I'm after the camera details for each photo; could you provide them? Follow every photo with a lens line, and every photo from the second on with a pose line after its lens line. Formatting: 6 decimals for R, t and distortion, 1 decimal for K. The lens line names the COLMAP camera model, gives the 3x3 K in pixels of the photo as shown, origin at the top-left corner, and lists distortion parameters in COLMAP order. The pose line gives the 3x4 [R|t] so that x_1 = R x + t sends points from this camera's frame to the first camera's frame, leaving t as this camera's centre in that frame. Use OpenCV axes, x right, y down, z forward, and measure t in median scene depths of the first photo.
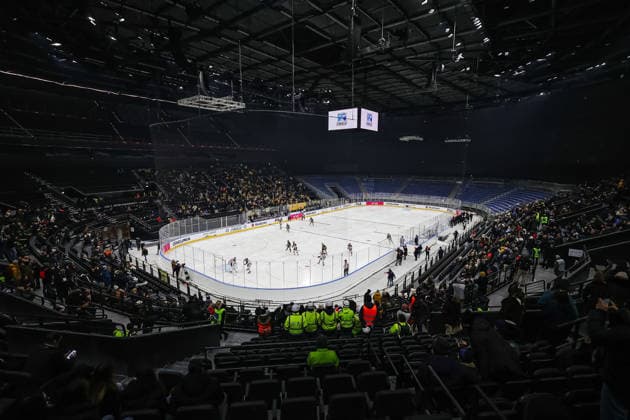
lens RADIAL K [[293.1, 0, 315.0], [0, 293.1, 210.0], [0, 0, 1]] dist [-0.000642, 0.000075]
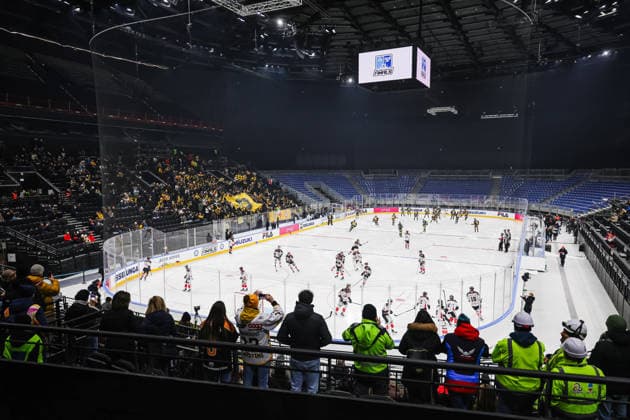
lens RADIAL K [[427.7, 0, 315.0], [0, 427.7, 212.4], [0, 0, 1]] dist [0.005758, 0.003447]
pose [[0.979723, -0.026773, 0.198562, -0.221522], [0.037688, 0.997967, -0.051397, 0.040249], [-0.196782, 0.057838, 0.978740, 0.147224]]
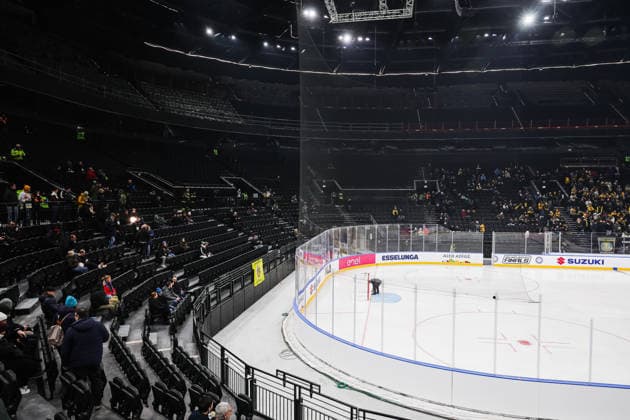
lens RADIAL K [[427.7, 0, 315.0], [0, 427.7, 212.4], [0, 0, 1]] dist [0.005758, 0.003447]
pose [[0.478707, 0.036542, -0.877214, 0.206027], [-0.139388, 0.989625, -0.034841, 0.054572], [0.866840, 0.138952, 0.478833, 0.313112]]
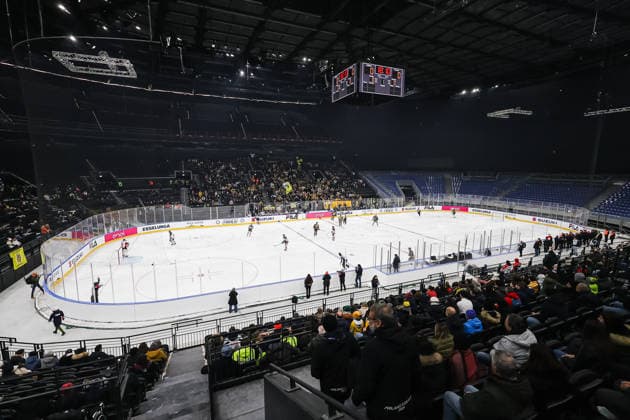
lens RADIAL K [[289.2, 0, 313.0], [0, 289.2, 209.4], [0, 0, 1]] dist [-0.001976, -0.000076]
pose [[0.883455, 0.069560, -0.463324, 0.352088], [-0.075328, 0.997140, 0.006069, 0.001528], [0.462421, 0.029540, 0.886168, 0.313901]]
